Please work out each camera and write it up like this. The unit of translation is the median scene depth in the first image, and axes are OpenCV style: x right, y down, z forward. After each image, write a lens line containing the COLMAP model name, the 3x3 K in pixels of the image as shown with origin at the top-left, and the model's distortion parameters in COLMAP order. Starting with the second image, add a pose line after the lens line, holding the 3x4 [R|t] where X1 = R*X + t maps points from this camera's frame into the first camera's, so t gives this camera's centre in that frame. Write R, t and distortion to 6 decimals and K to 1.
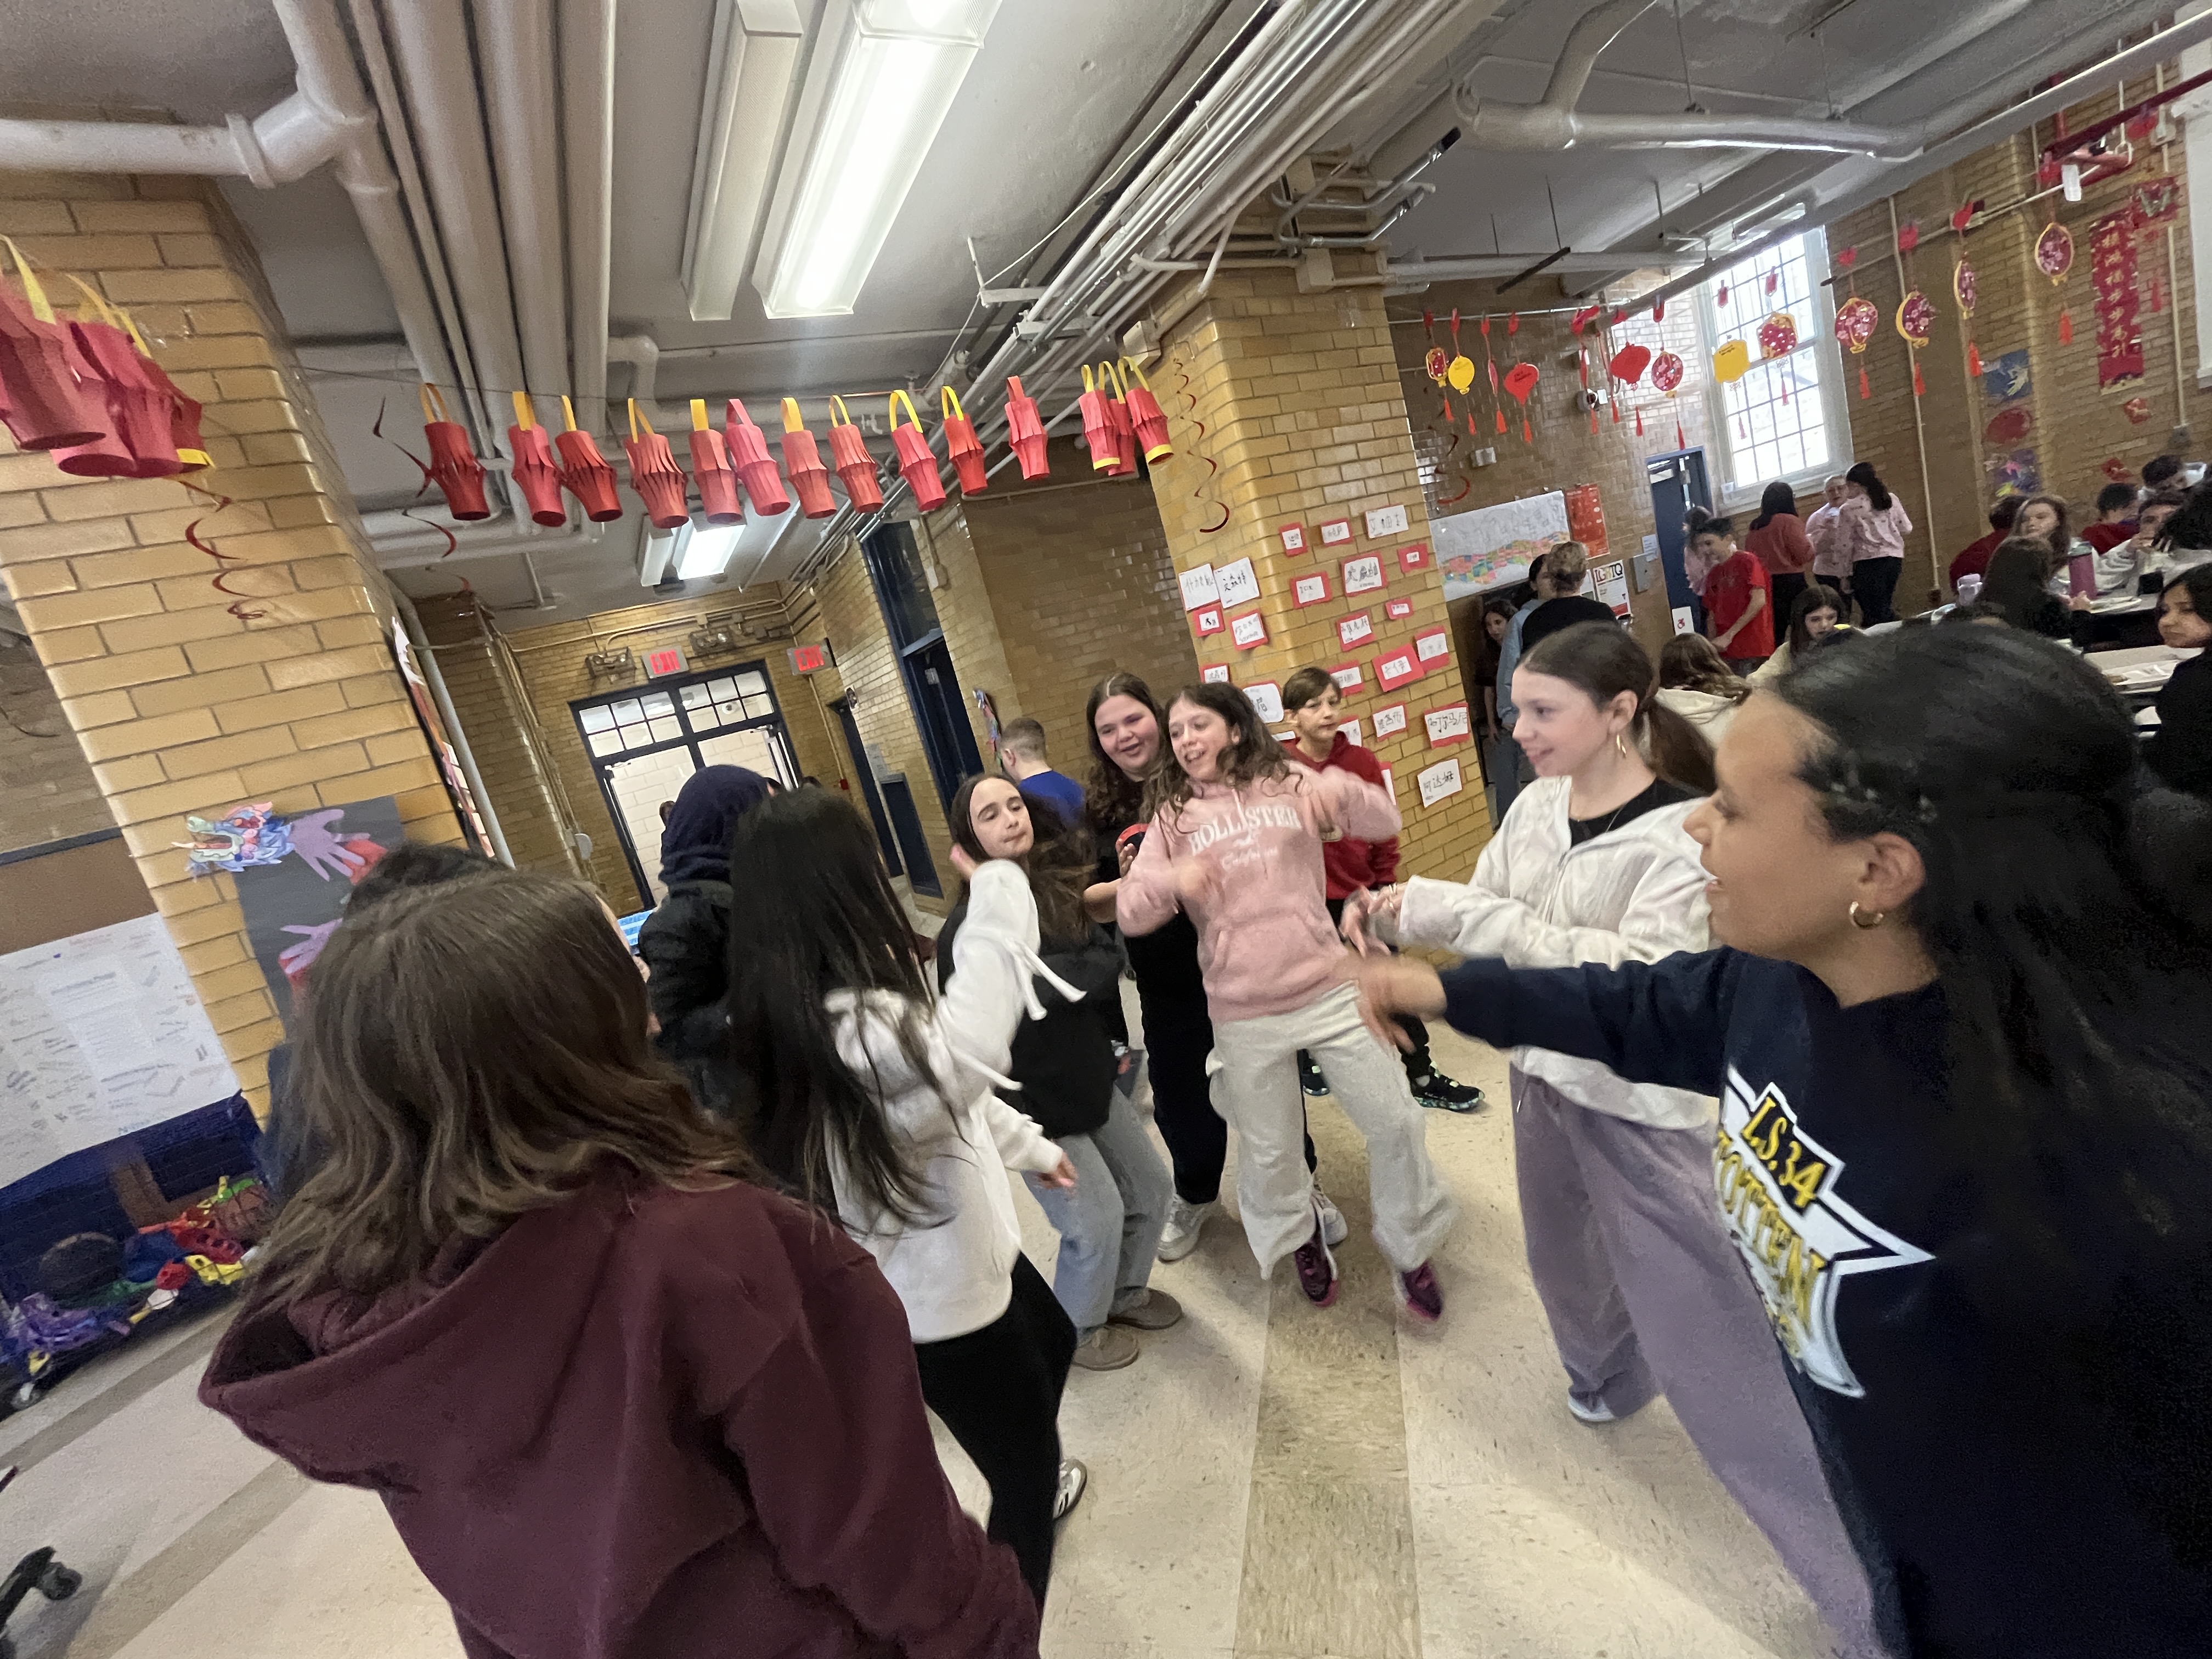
lens RADIAL K [[903.4, 0, 1115.5], [0, 903.4, 830.6], [0, 0, 1]] dist [0.000852, 0.000206]
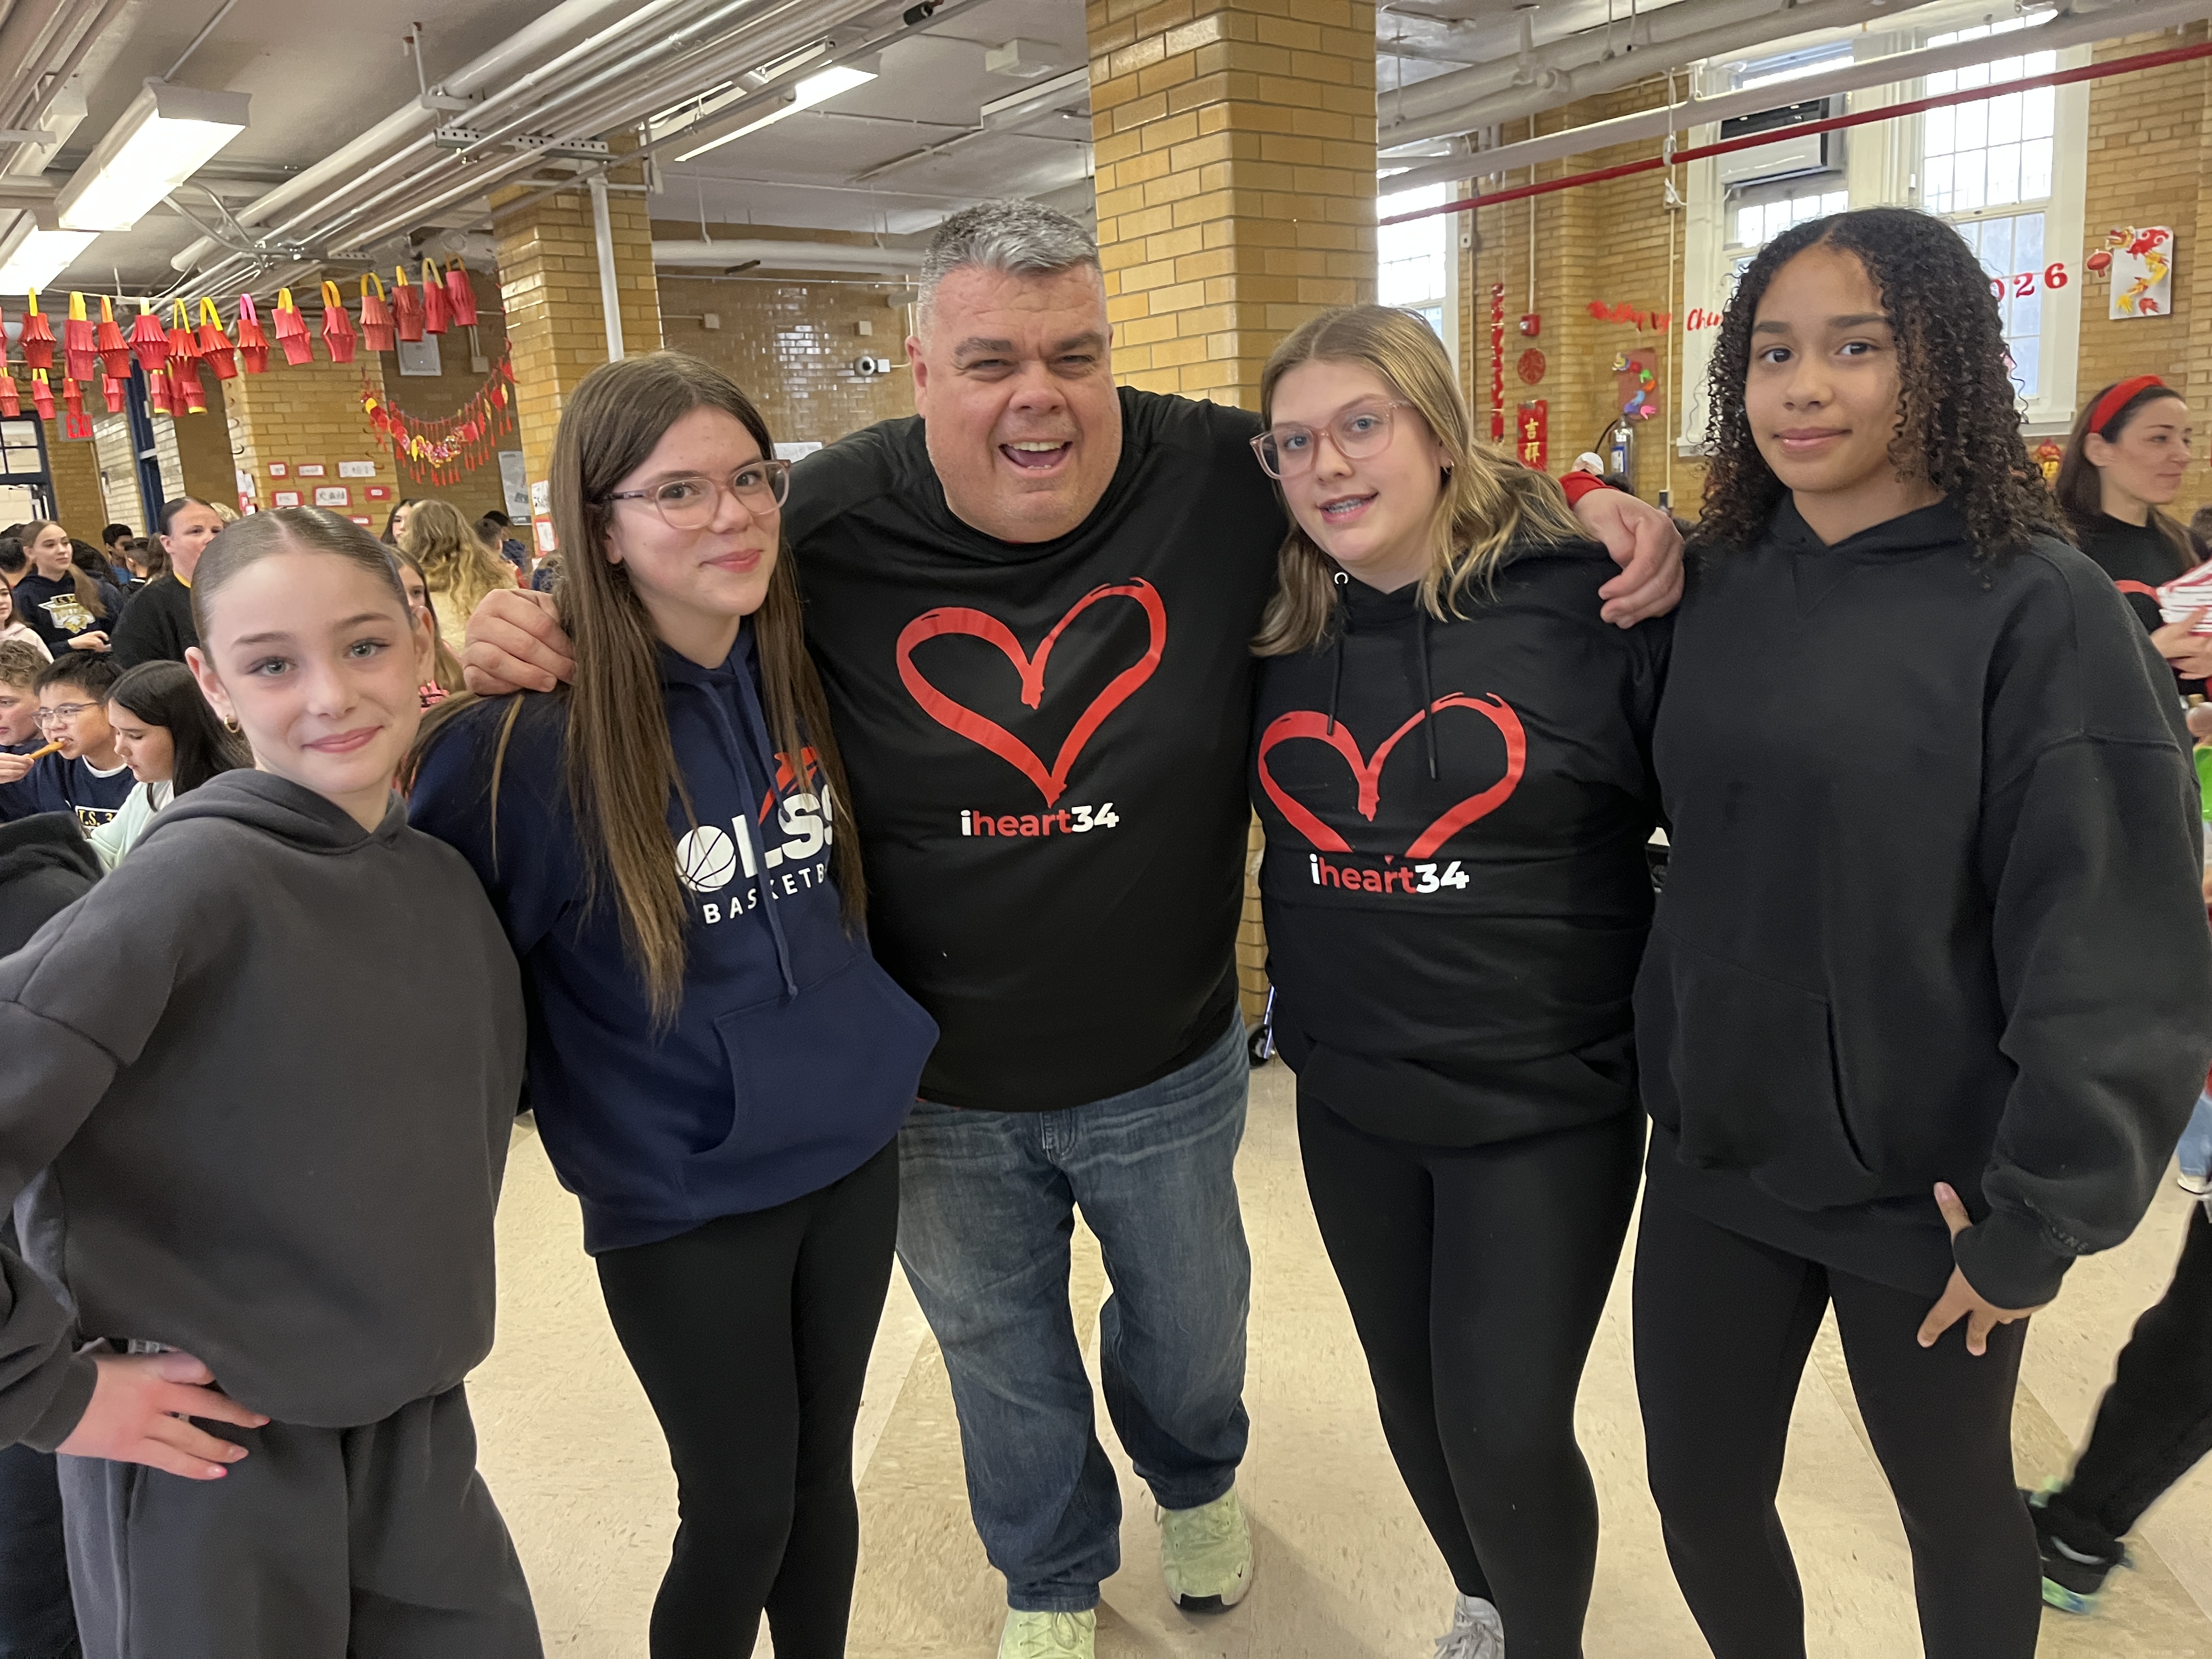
lens RADIAL K [[1688.4, 0, 1107.2], [0, 1688.4, 836.4], [0, 0, 1]] dist [0.098771, -0.149357]
pose [[0.969095, 0.183341, 0.165048, 0.697513], [-0.184755, 0.982761, -0.006877, 0.059691], [-0.163464, -0.023829, 0.986262, -1.365835]]
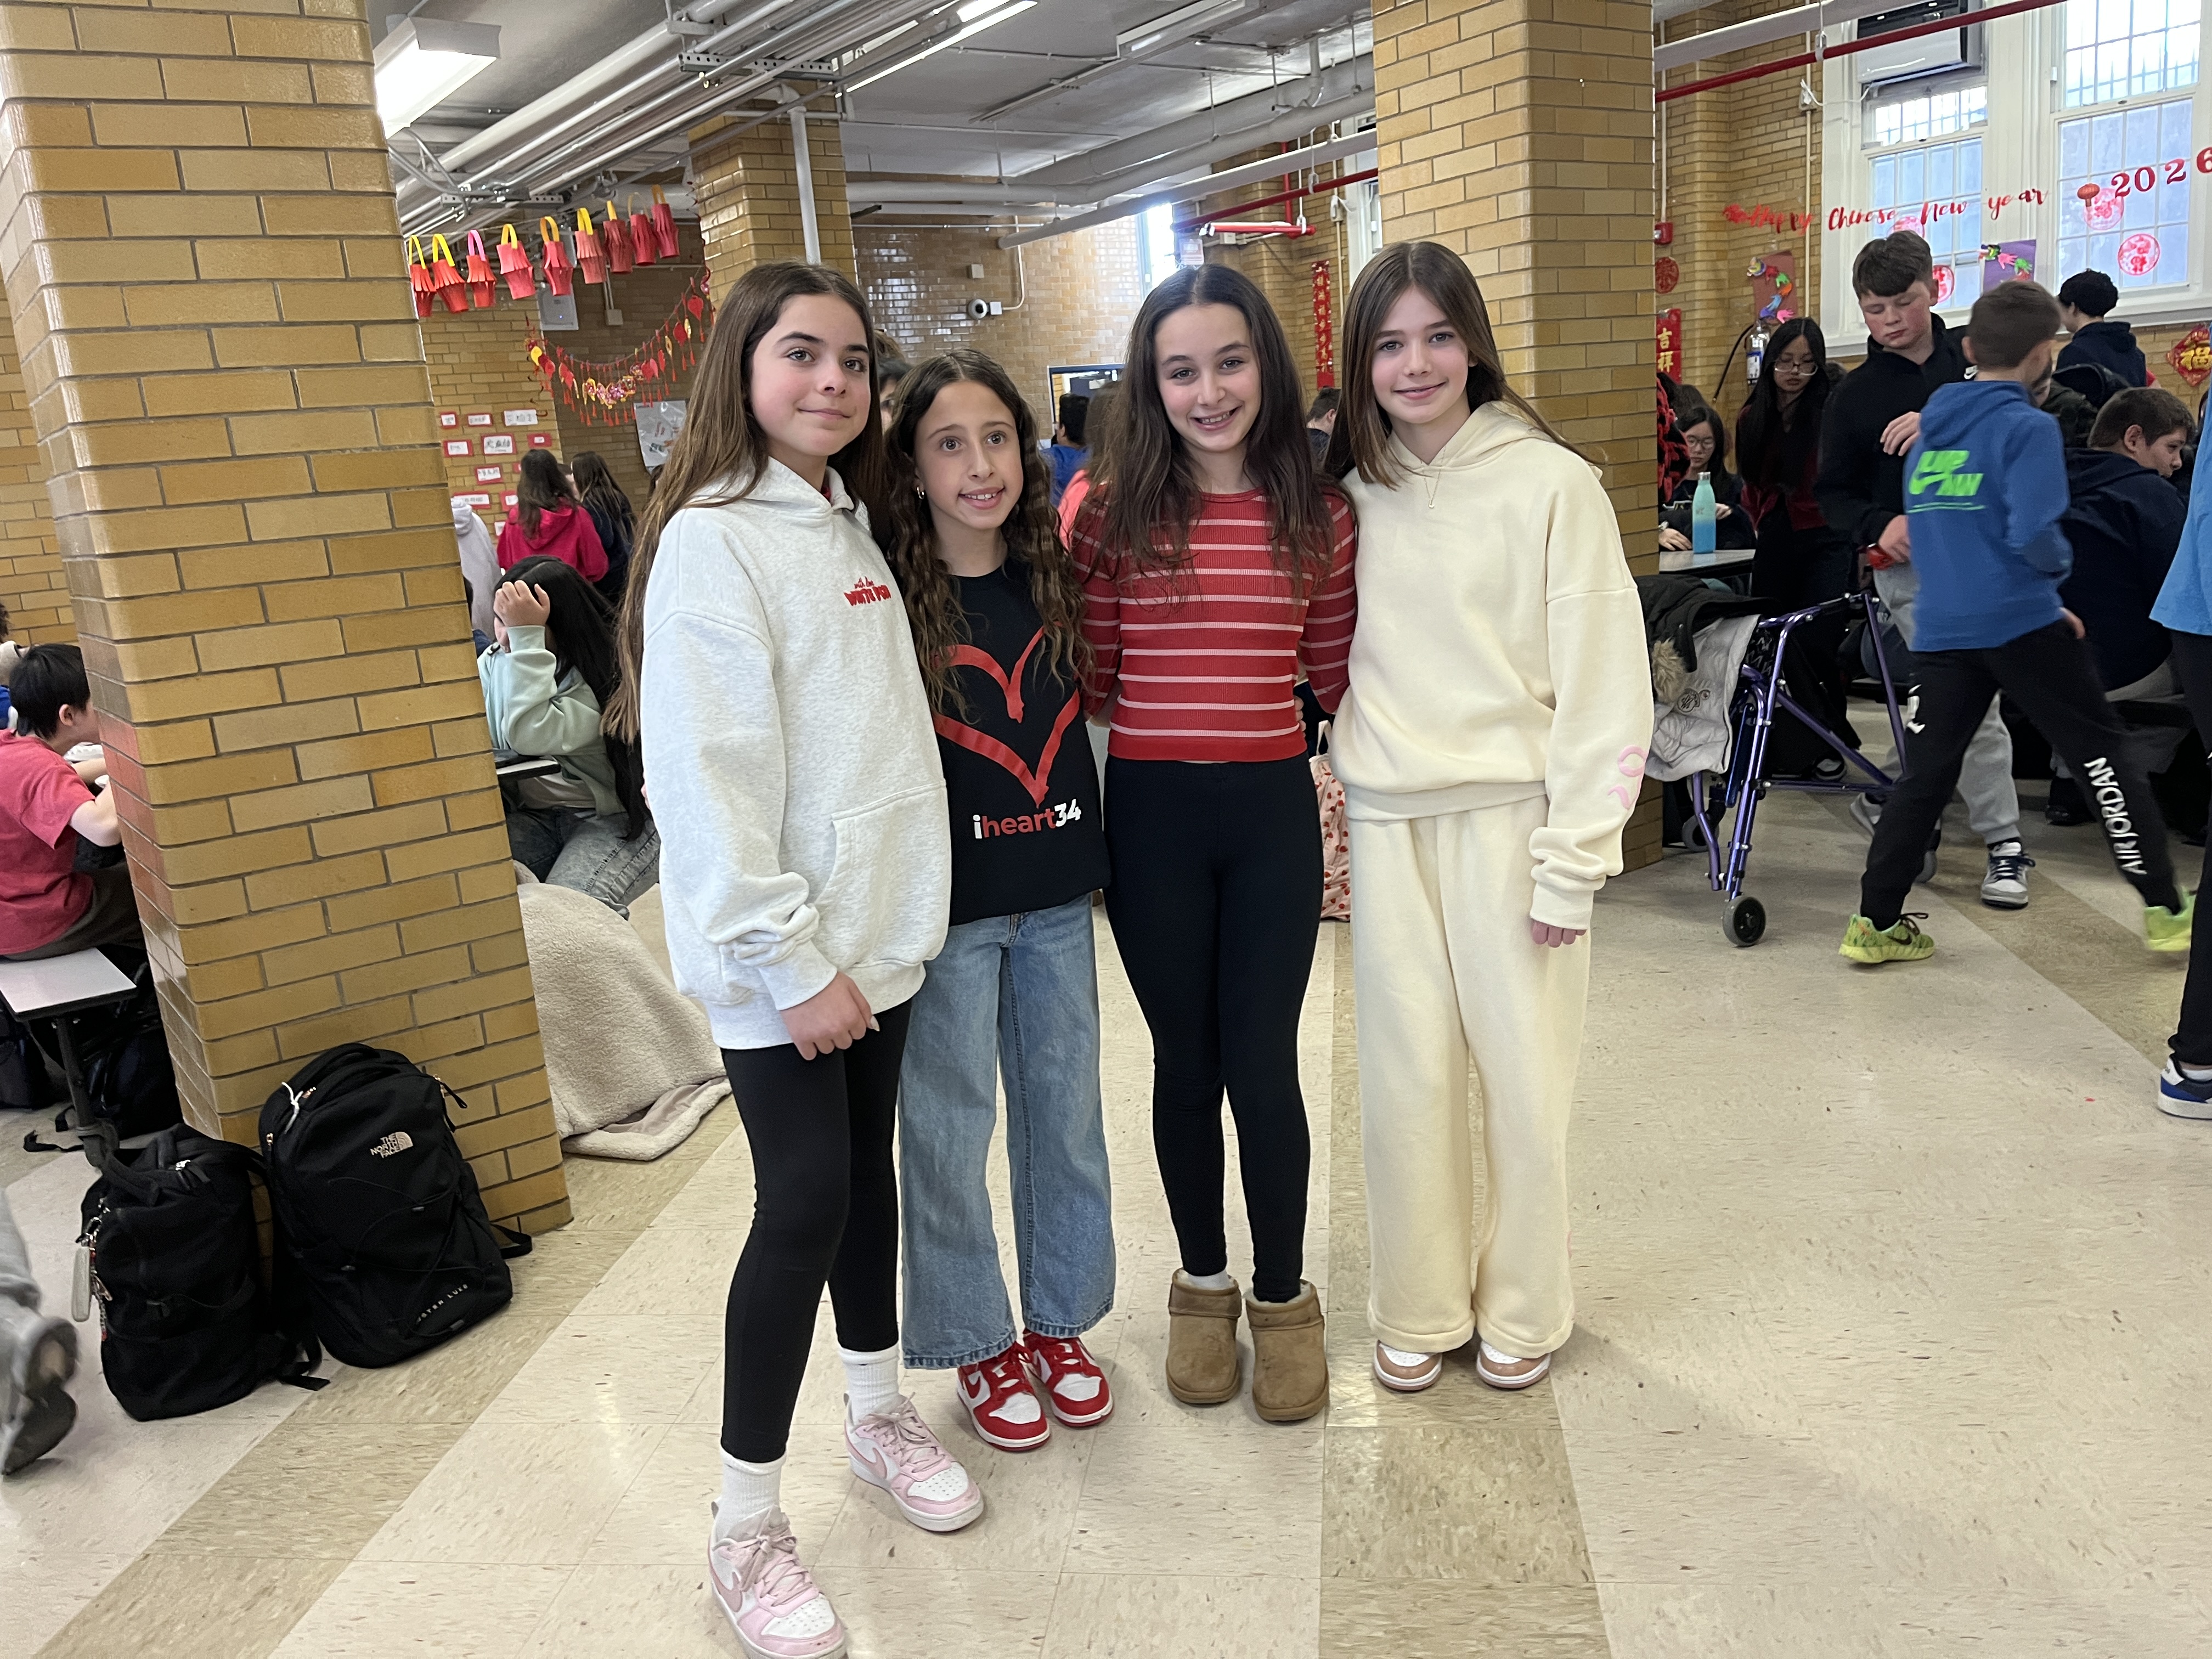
lens RADIAL K [[1702.1, 0, 1104.2], [0, 1702.1, 820.2], [0, 0, 1]] dist [0.120572, -0.204244]
pose [[0.978611, 0.154210, 0.136162, 0.590098], [-0.156667, 0.987623, 0.007455, 0.130405], [-0.133327, -0.028628, 0.990659, -1.395808]]
